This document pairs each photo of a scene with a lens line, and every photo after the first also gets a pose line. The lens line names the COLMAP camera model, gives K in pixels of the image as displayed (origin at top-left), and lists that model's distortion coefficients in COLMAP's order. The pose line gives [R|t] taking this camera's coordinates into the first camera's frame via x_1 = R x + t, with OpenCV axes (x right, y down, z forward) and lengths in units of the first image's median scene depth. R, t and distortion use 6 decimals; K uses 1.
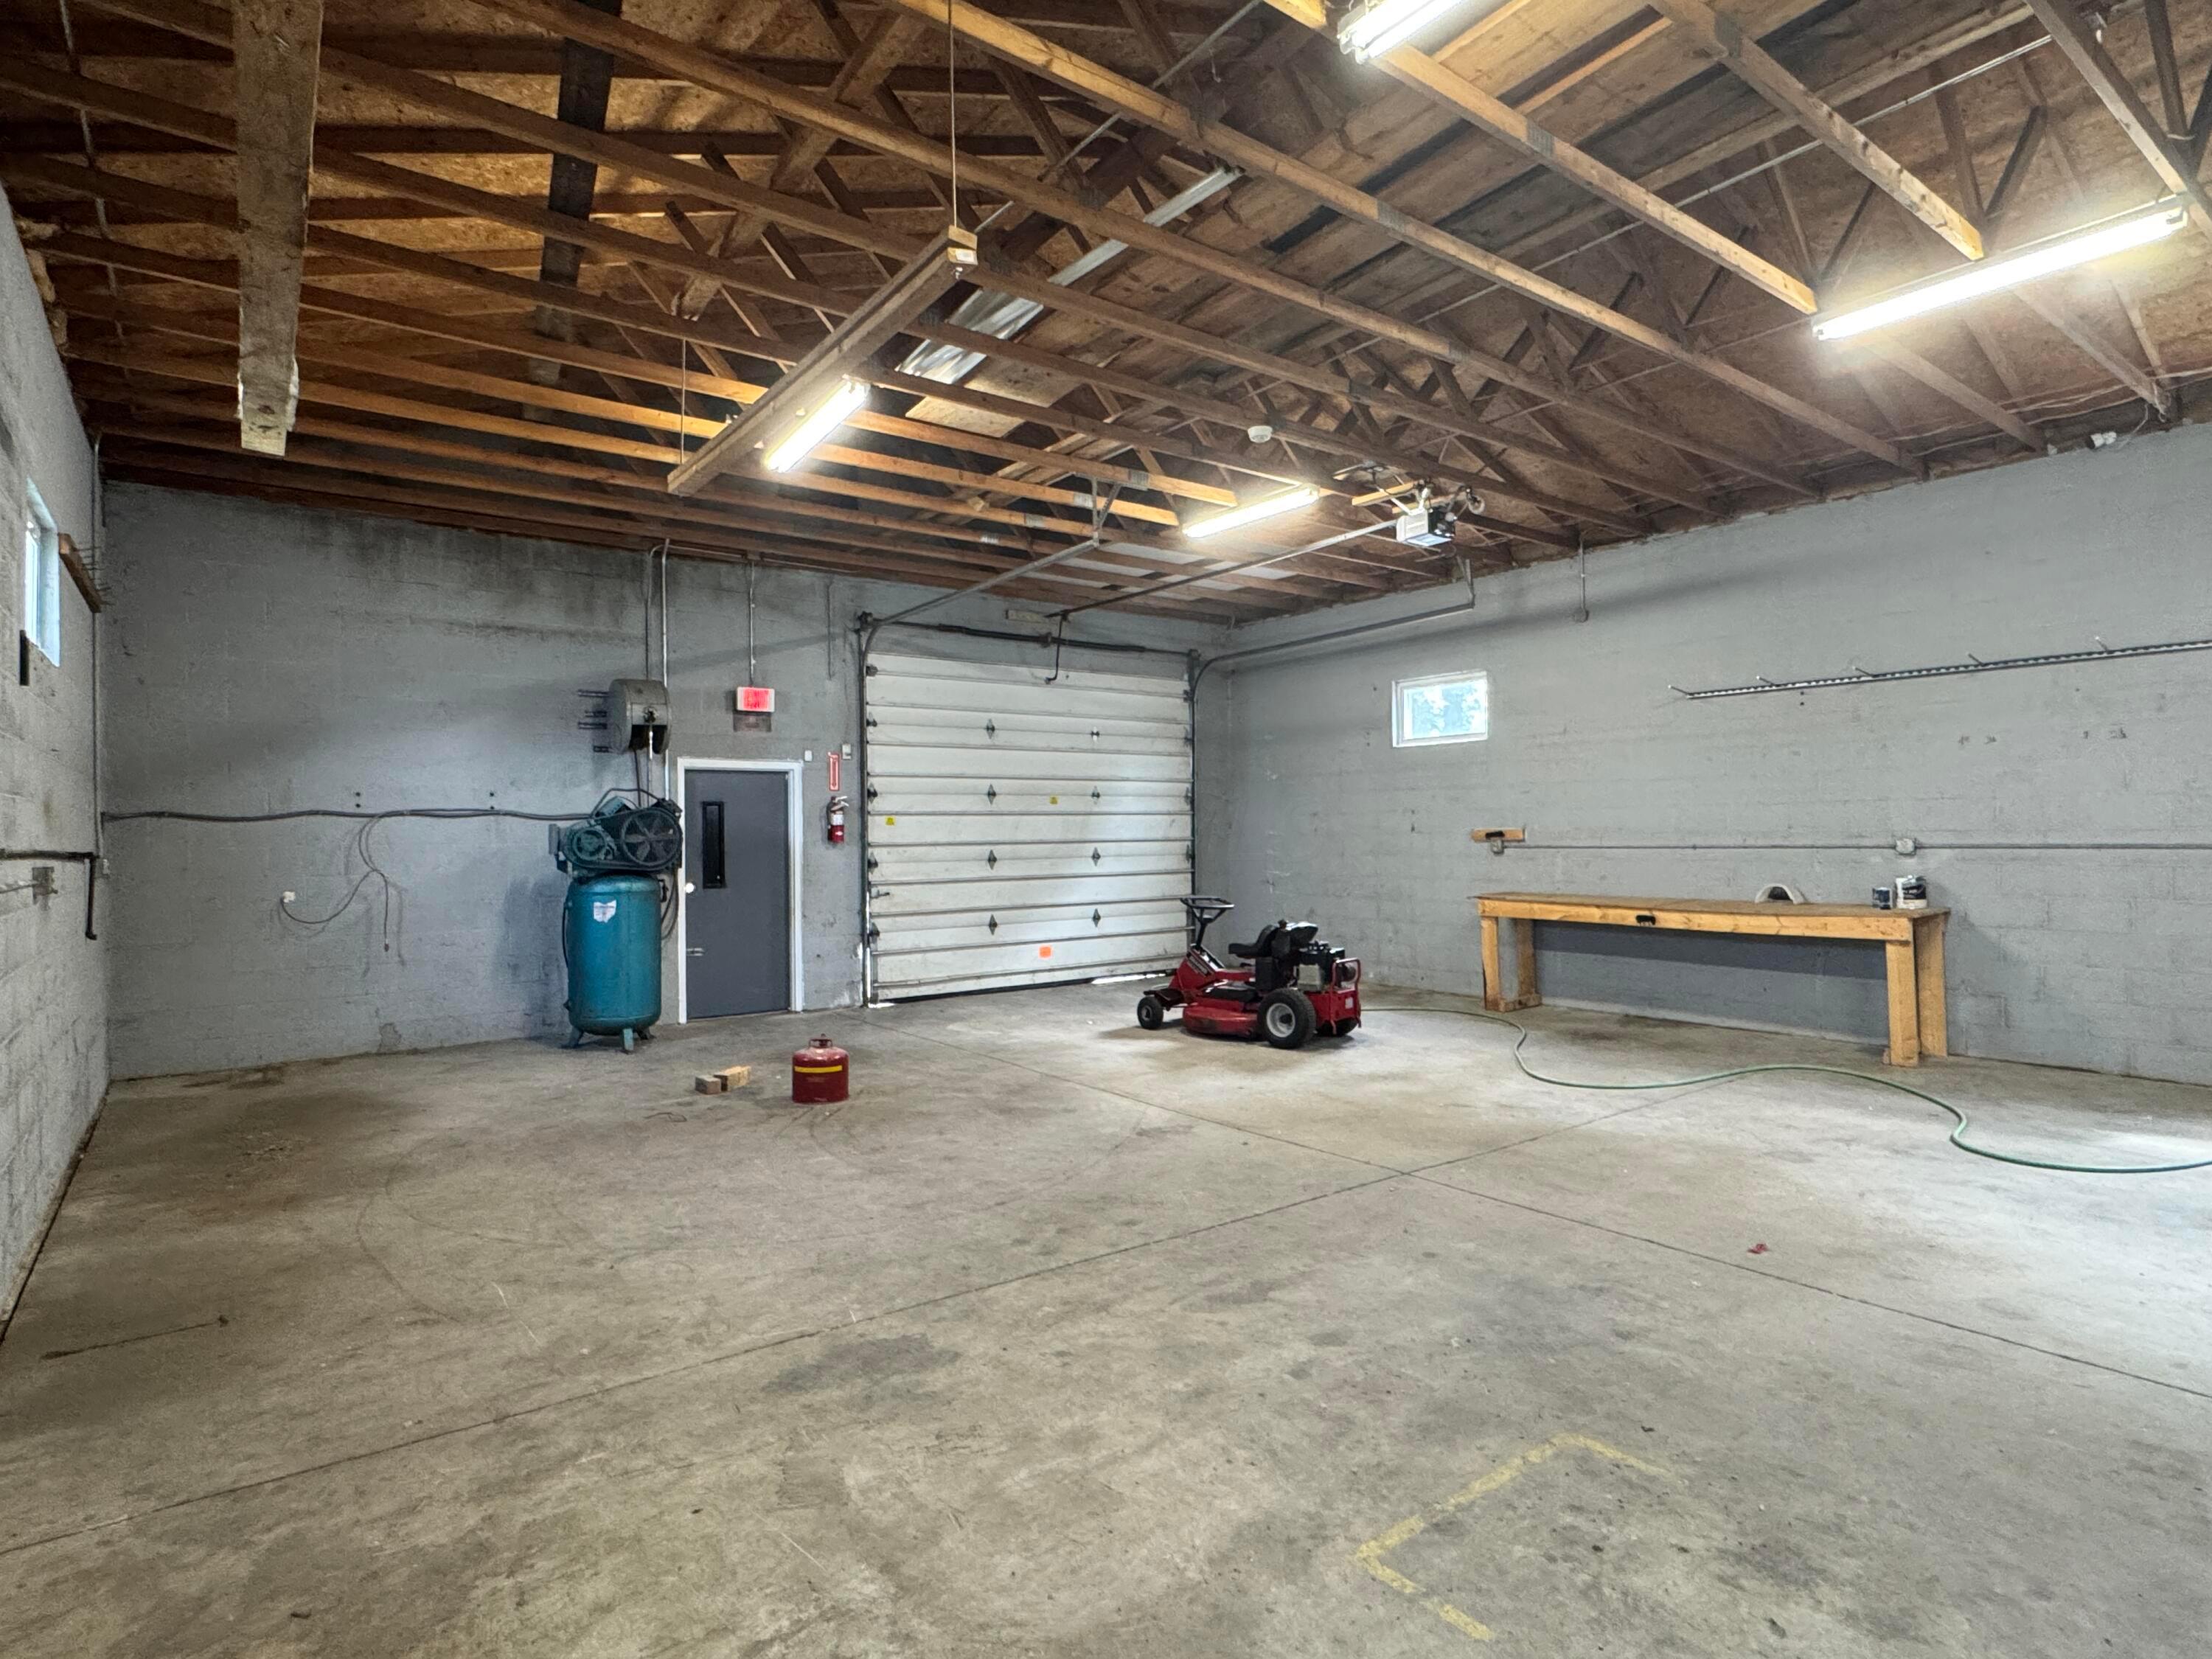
lens RADIAL K [[1174.4, 0, 1105.6], [0, 1174.4, 831.6], [0, 0, 1]] dist [-0.003429, -0.000873]
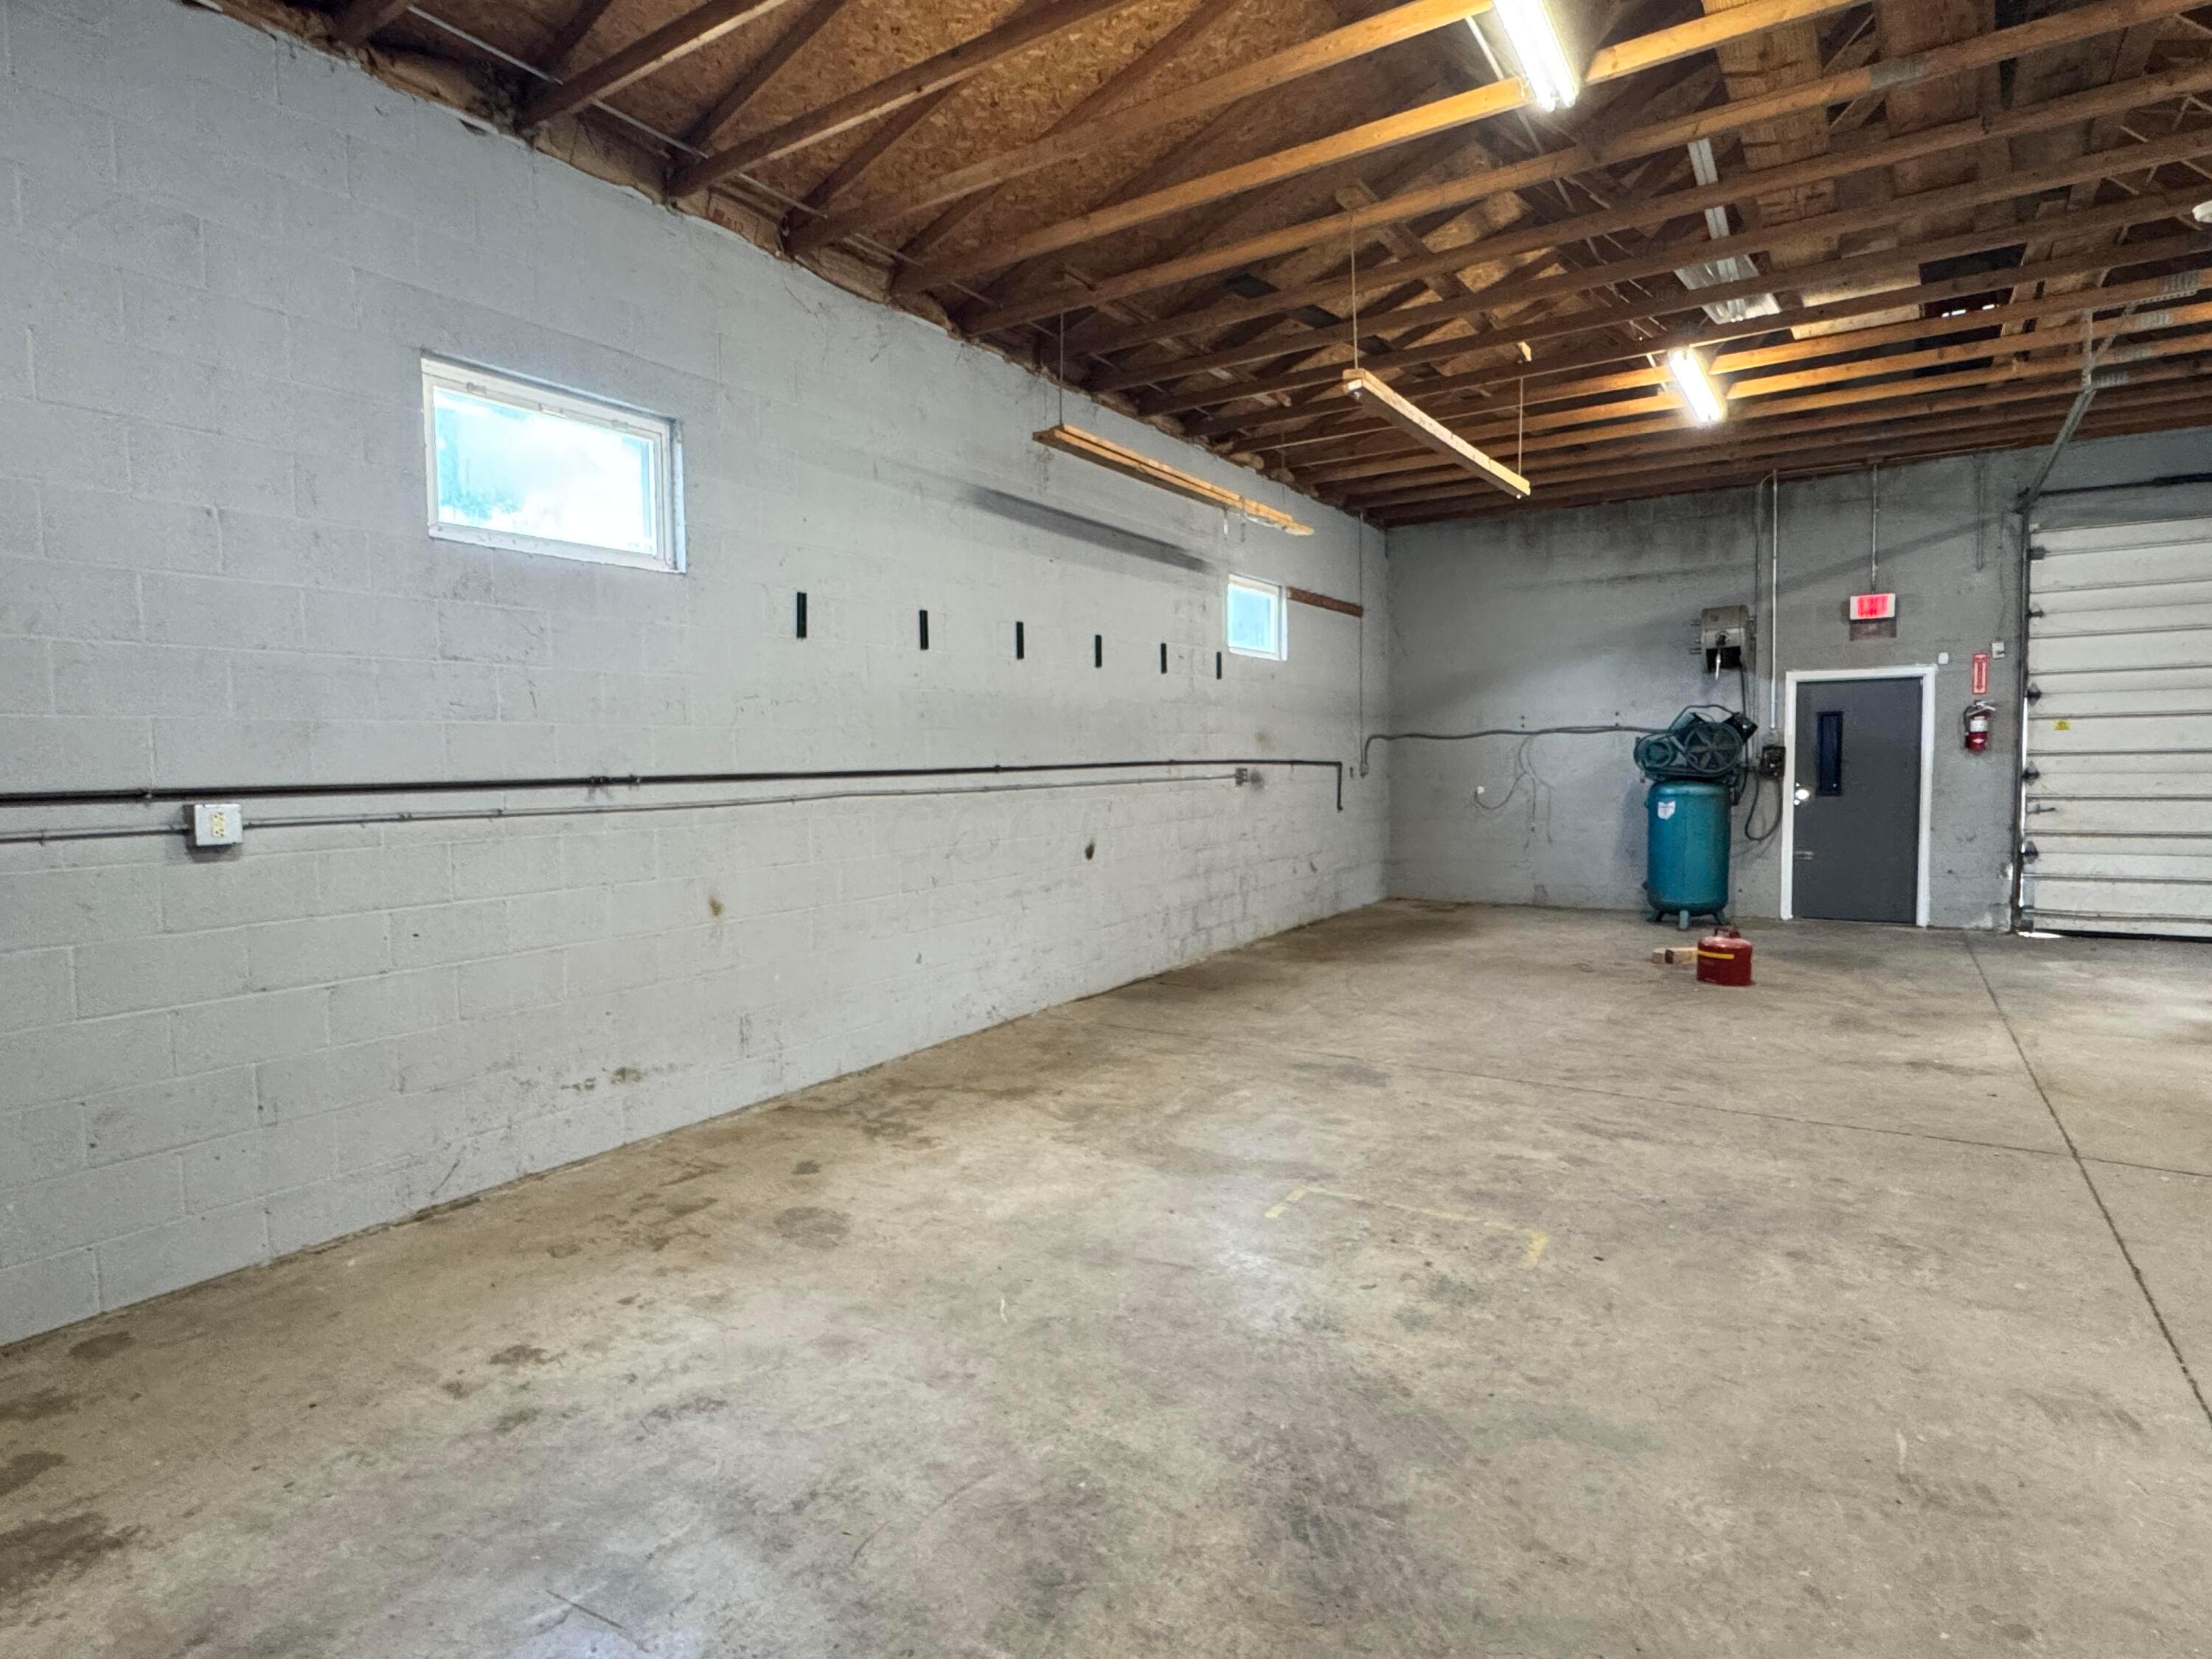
lens RADIAL K [[1174.4, 0, 1100.9], [0, 1174.4, 824.7], [0, 0, 1]] dist [-0.003429, -0.000873]
pose [[0.347606, 0.057747, -0.935861, 0.488139], [0.015346, 0.997618, 0.067258, -0.006361], [0.937515, -0.037741, 0.345892, 0.045877]]
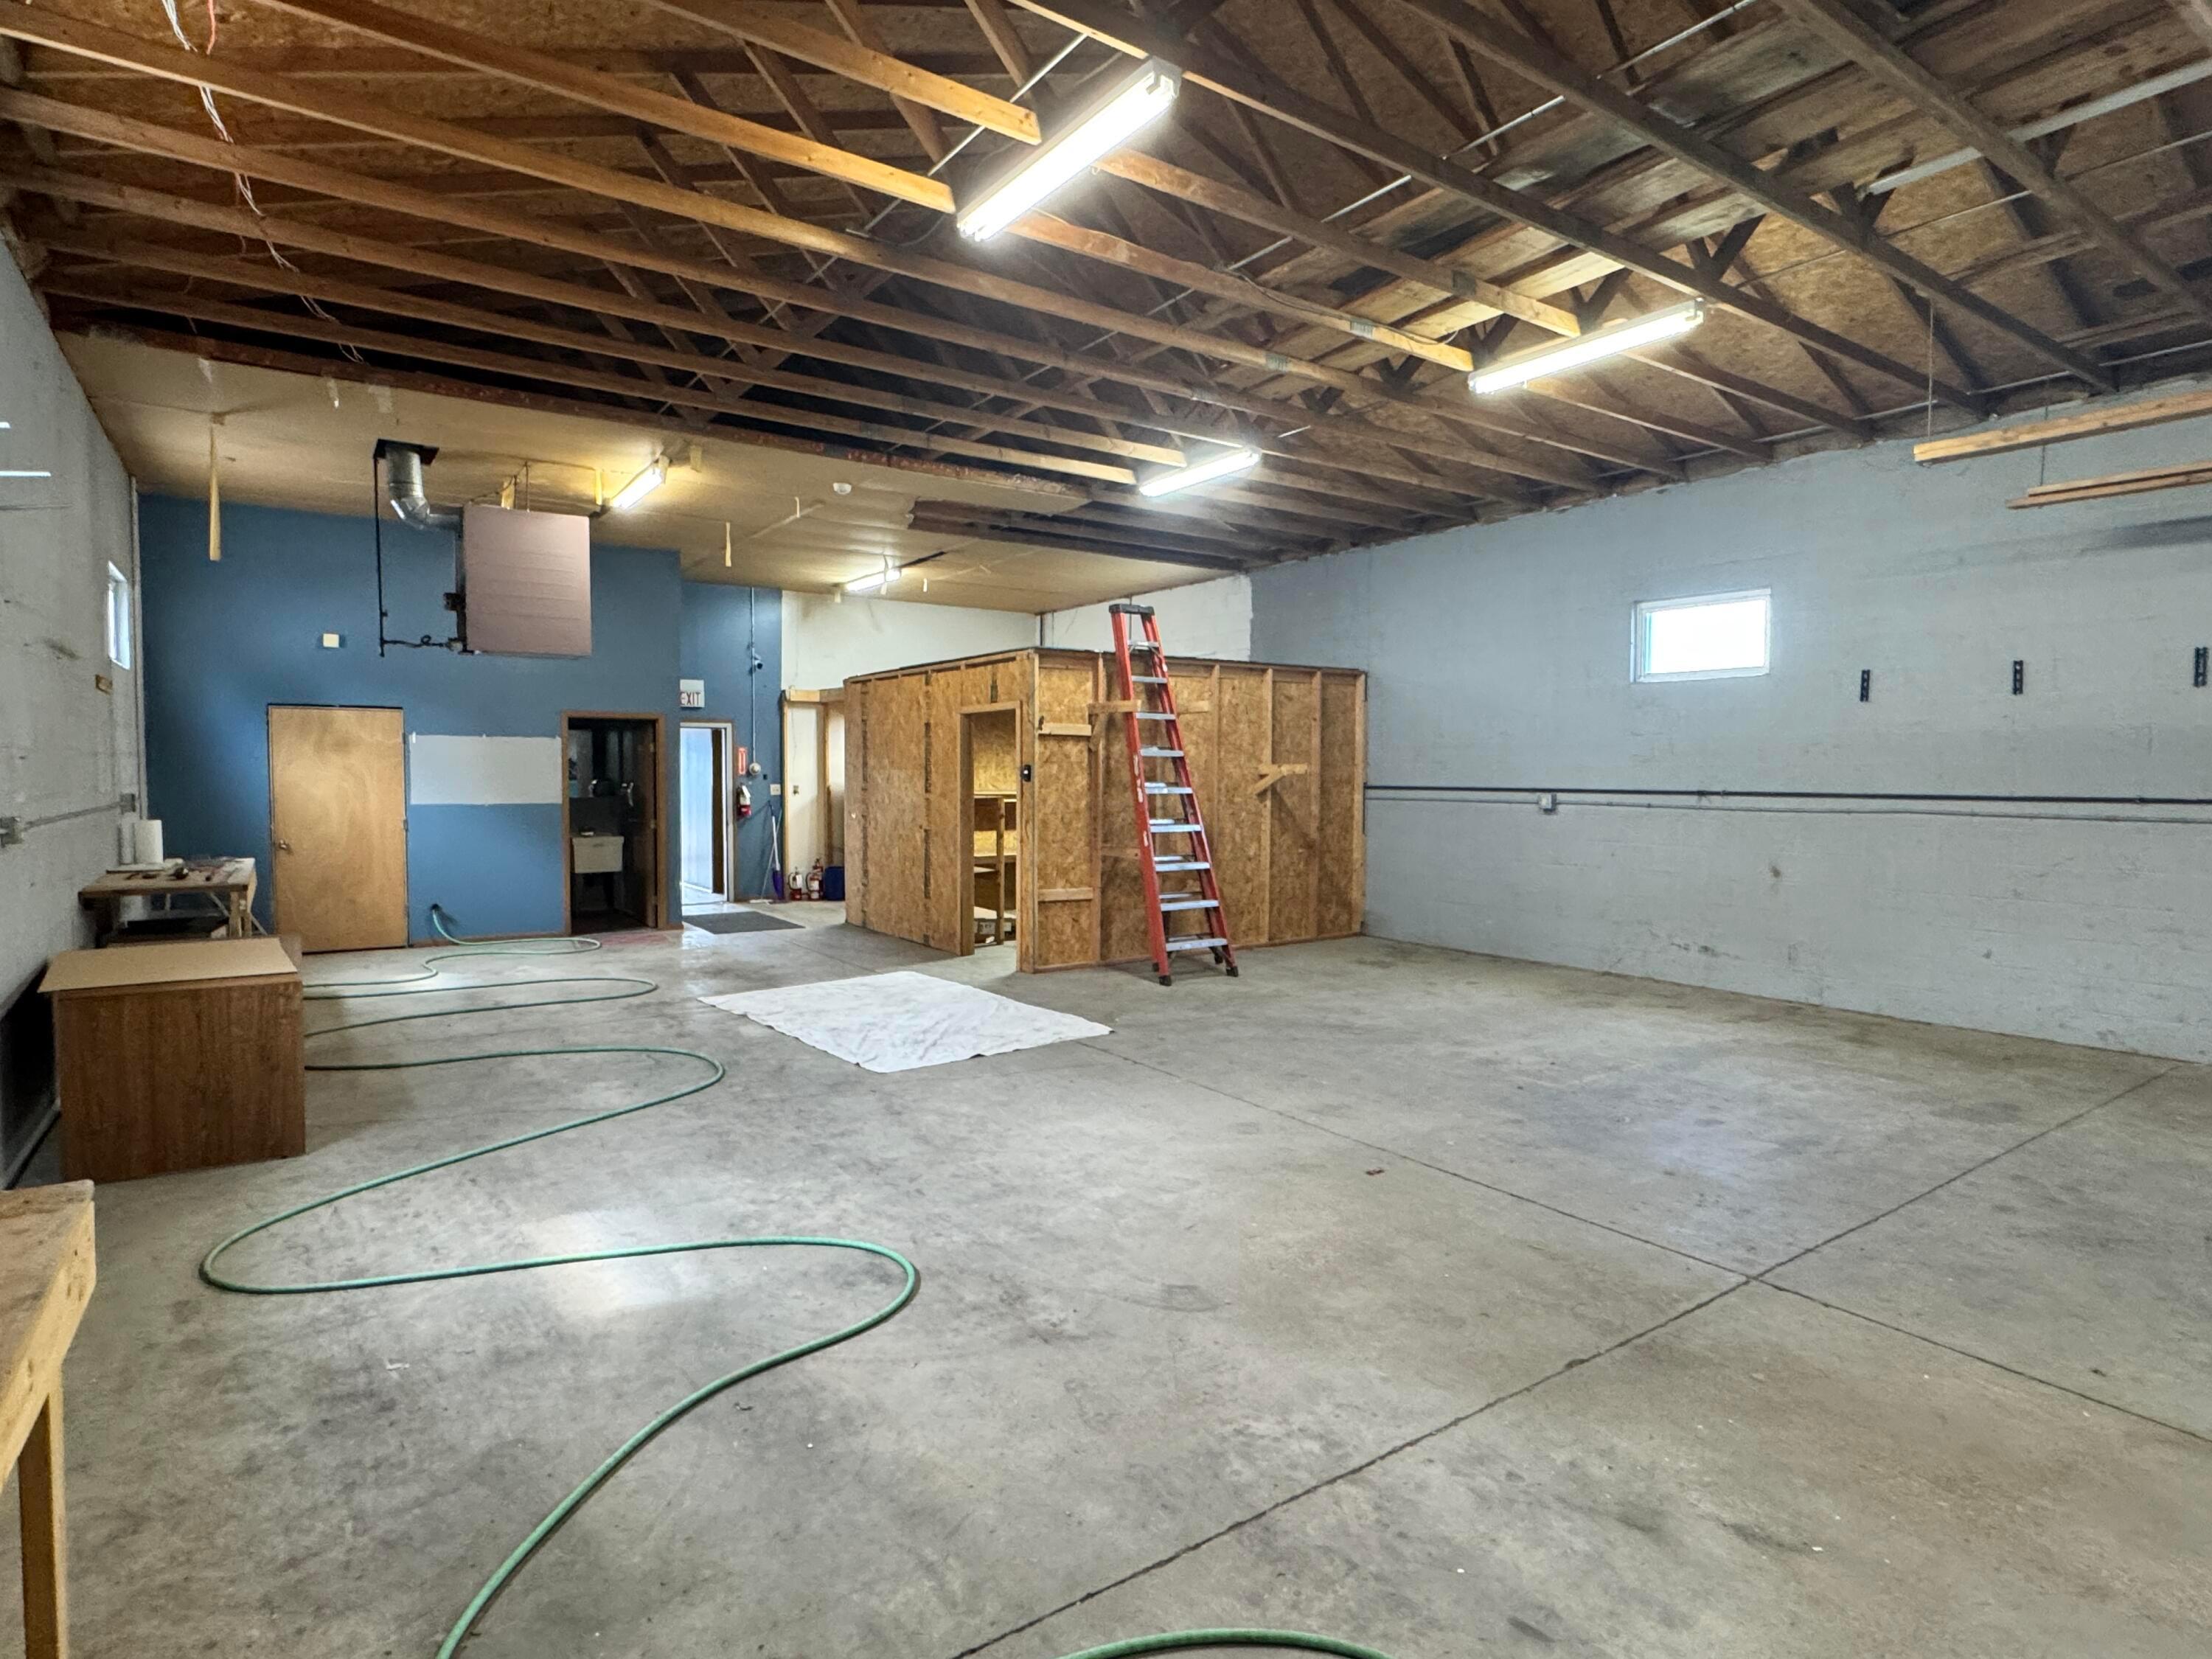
lens RADIAL K [[1174.4, 0, 1101.8], [0, 1174.4, 825.5], [0, 0, 1]] dist [-0.003429, -0.000873]
pose [[-0.999364, 0.004921, 0.035319, 0.395626], [0.006492, 0.998988, 0.044499, -0.014533], [-0.035064, 0.044700, -0.998385, 1.079741]]
